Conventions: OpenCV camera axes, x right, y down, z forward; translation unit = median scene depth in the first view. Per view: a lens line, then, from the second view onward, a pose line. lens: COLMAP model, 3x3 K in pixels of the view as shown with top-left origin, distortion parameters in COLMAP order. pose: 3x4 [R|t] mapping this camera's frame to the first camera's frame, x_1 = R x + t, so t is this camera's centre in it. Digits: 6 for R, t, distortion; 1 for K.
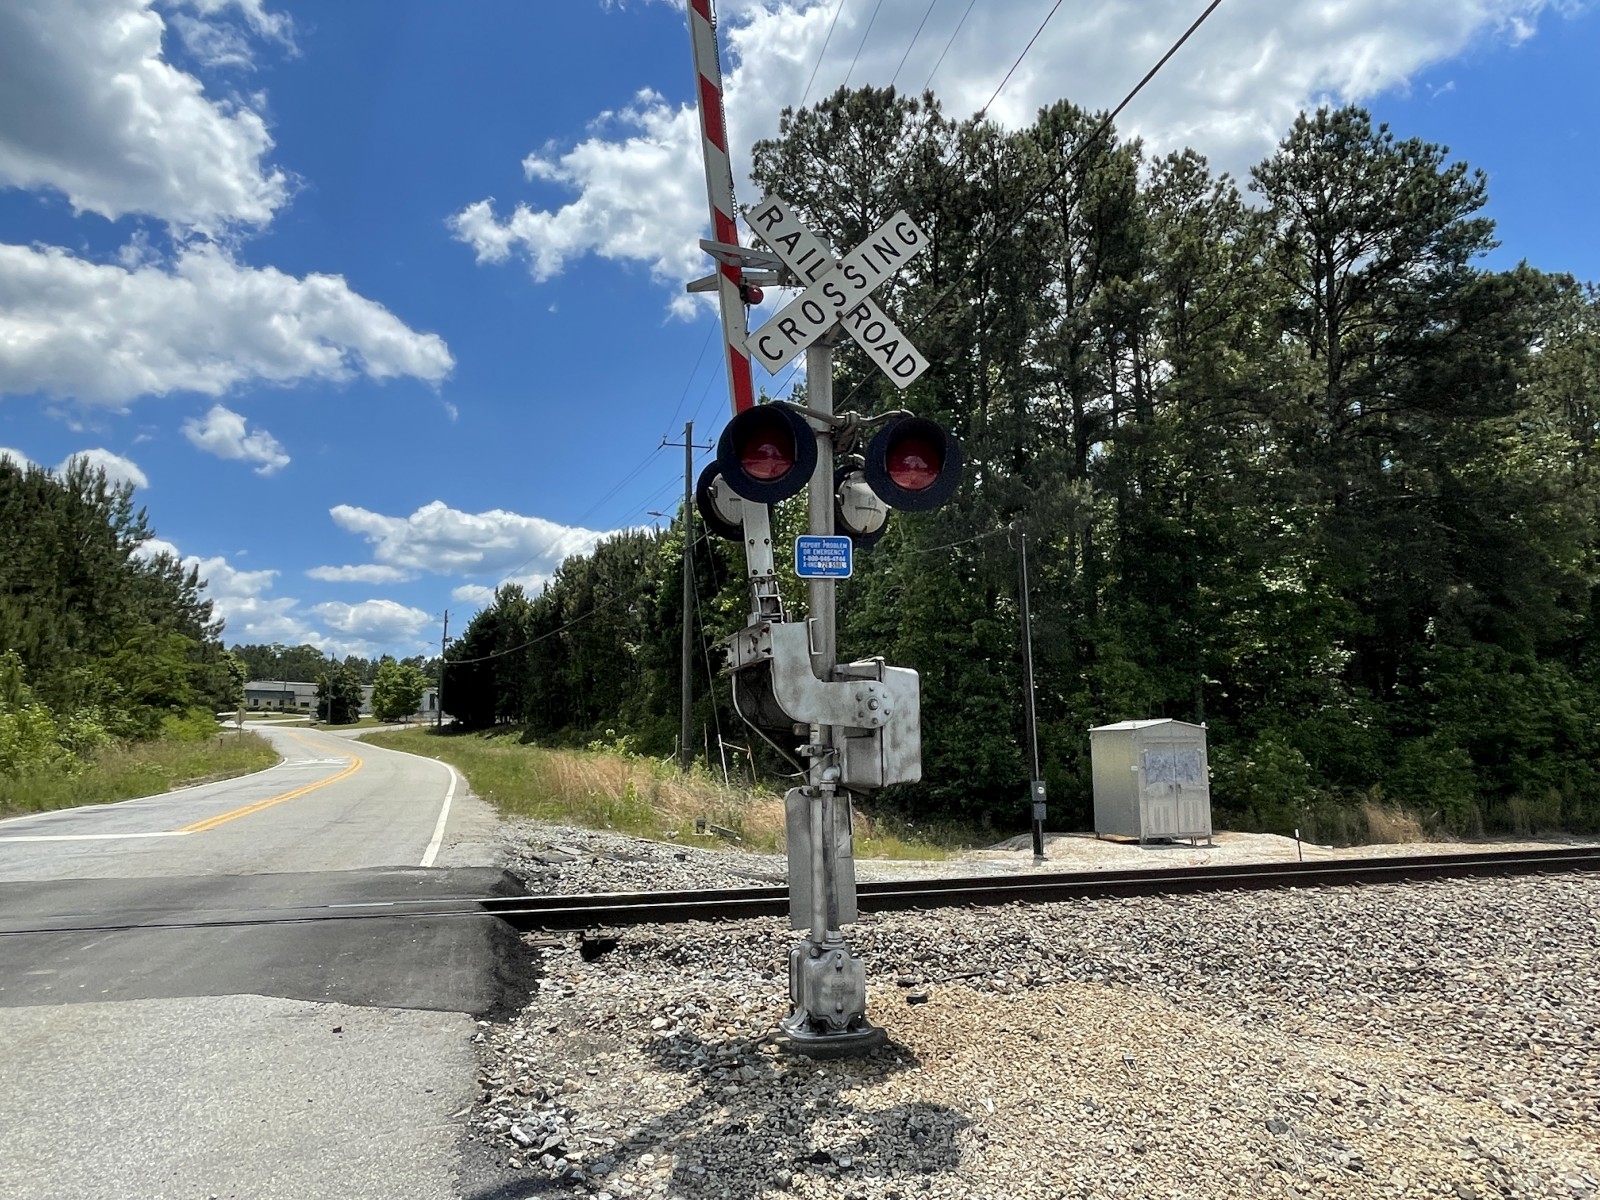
lens RADIAL K [[1029.3, 0, 806.8], [0, 1029.3, 592.8], [0, 0, 1]] dist [0.001794, -0.002898]
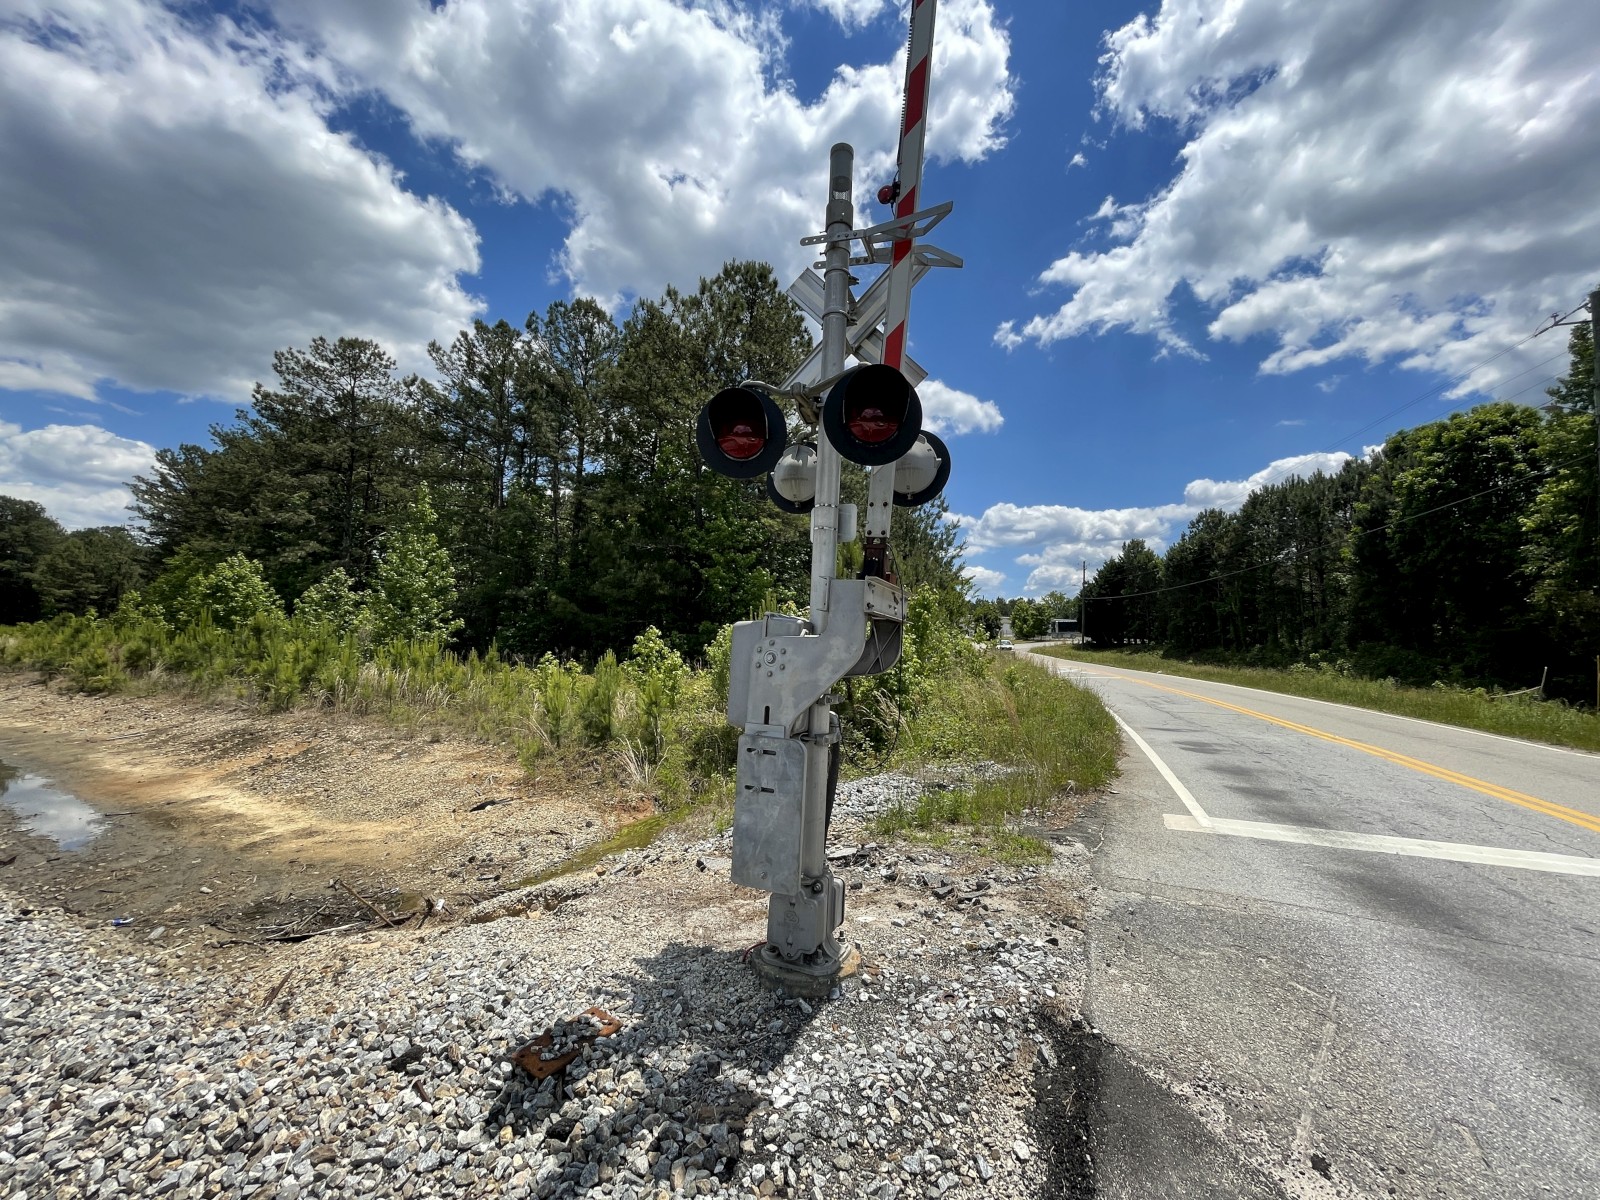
lens RADIAL K [[644.6, 0, 804.8], [0, 644.6, 600.1], [0, 0, 1]] dist [-0.004637, 0.000335]
pose [[0.795648, -0.013071, -0.605619, -0.389541], [0.051251, 0.997635, 0.045801, 0.030417], [0.603588, -0.067481, 0.794436, 0.242584]]
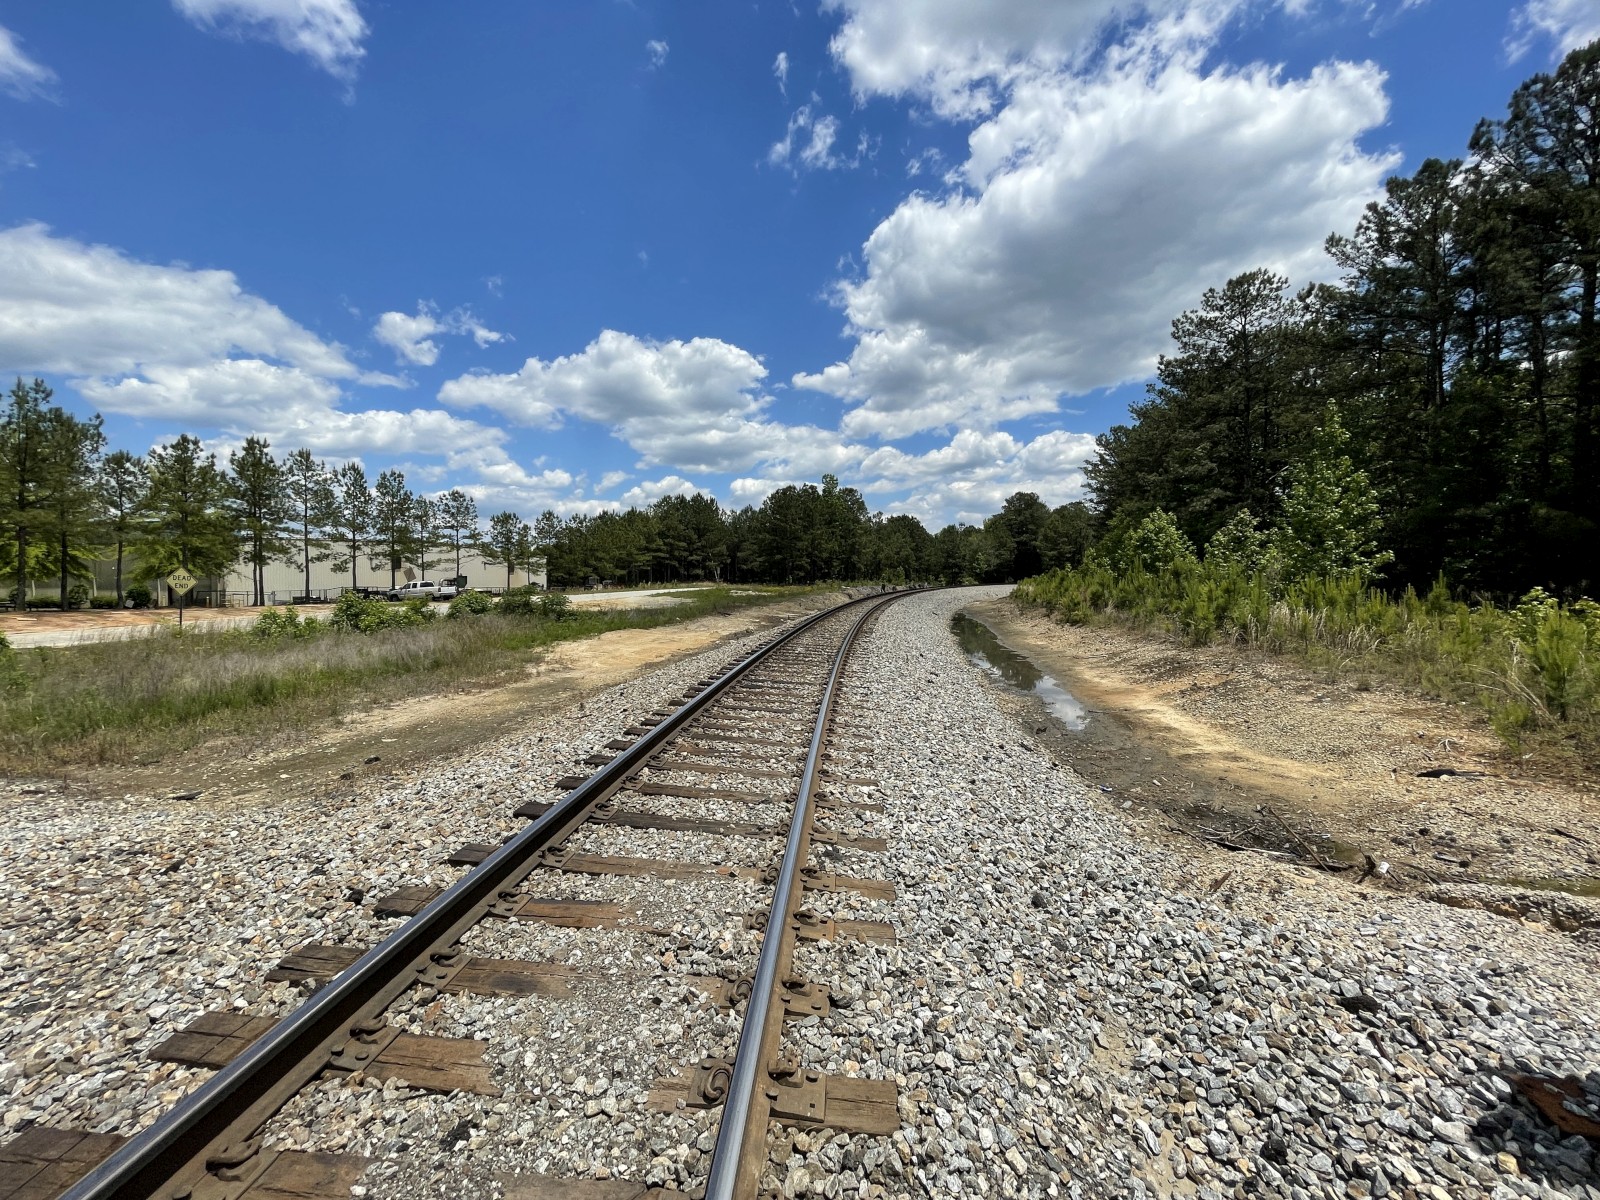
lens RADIAL K [[644.6, 0, 804.8], [0, 644.6, 600.1], [0, 0, 1]] dist [-0.004637, 0.000335]
pose [[-0.301204, 0.042449, -0.952615, -0.388209], [0.144766, 0.989465, -0.001682, 0.031932], [0.942507, -0.138412, -0.304175, 0.240335]]
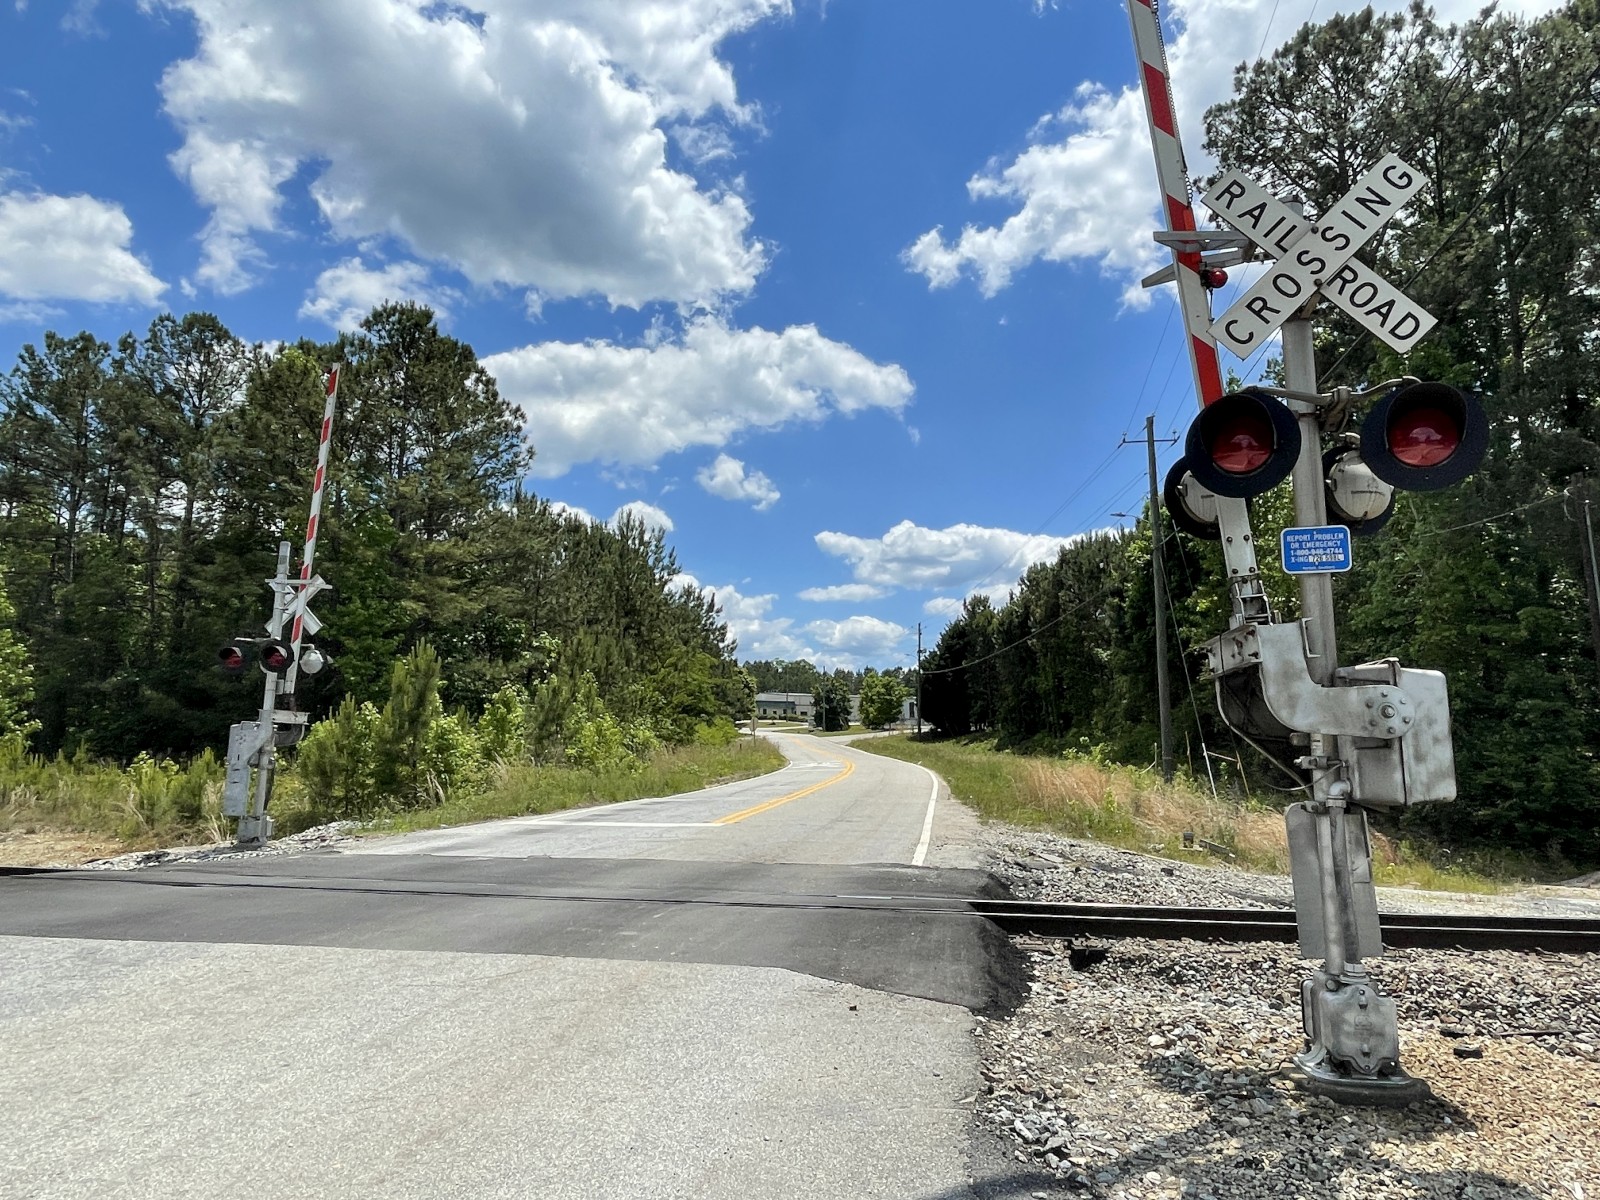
lens RADIAL K [[1029.3, 0, 806.8], [0, 1029.3, 592.8], [0, 0, 1]] dist [0.001794, -0.002898]
pose [[0.901353, -0.055512, -0.429512, -0.000069], [0.052455, 0.998443, -0.018964, -0.000971], [0.429896, -0.005436, 0.902862, -0.005257]]
